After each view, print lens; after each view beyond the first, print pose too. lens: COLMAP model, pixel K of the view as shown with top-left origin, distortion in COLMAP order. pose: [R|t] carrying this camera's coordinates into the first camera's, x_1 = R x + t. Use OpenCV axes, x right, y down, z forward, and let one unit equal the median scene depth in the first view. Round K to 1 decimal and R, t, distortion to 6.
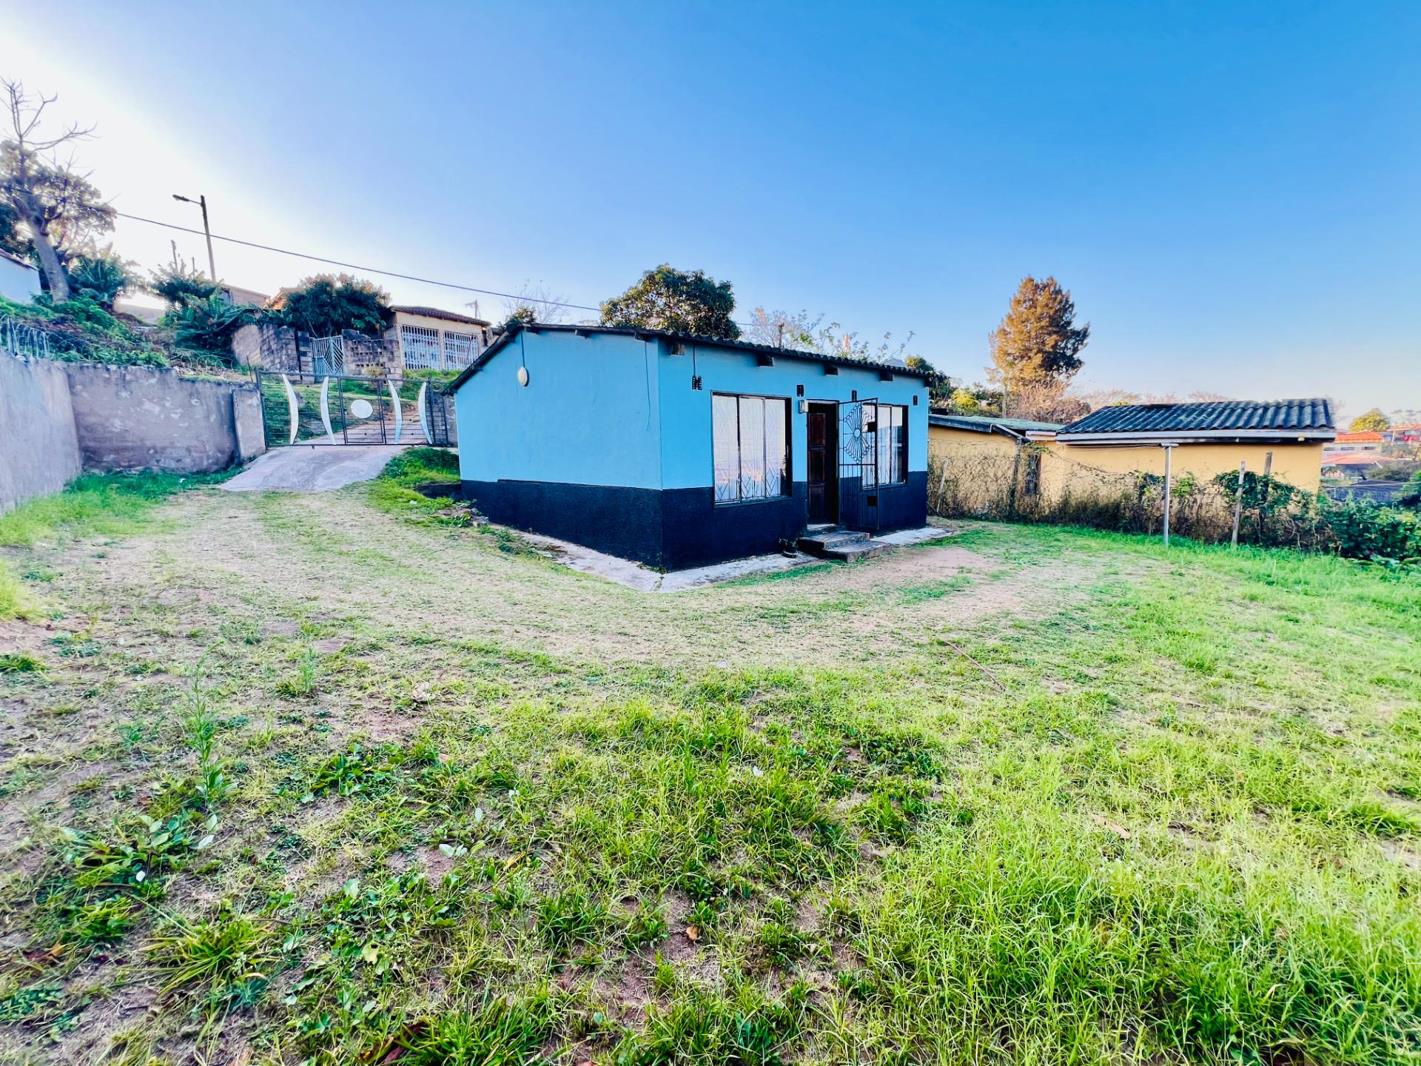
lens RADIAL K [[571.4, 0, 709.0], [0, 571.4, 533.3], [0, 0, 1]] dist [-0.001821, 0.000533]
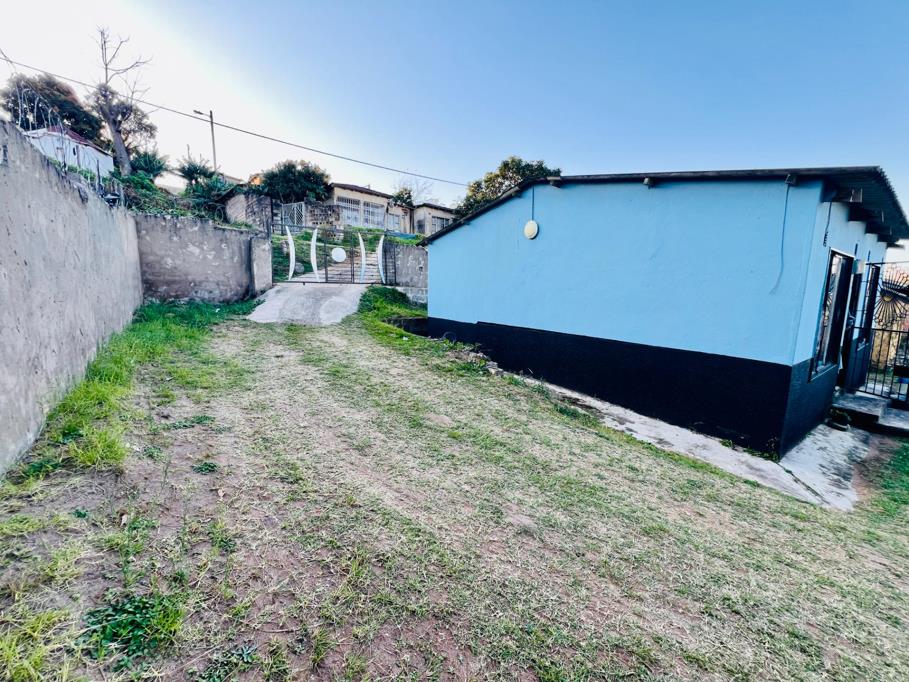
lens RADIAL K [[365.5, 0, 454.7], [0, 365.5, 341.4], [0, 0, 1]] dist [-0.001821, 0.000533]
pose [[0.993698, 0.051162, -0.099733, -0.239864], [-0.050231, 0.998668, 0.011824, -0.043264], [0.100205, -0.006740, 0.994944, 0.193650]]
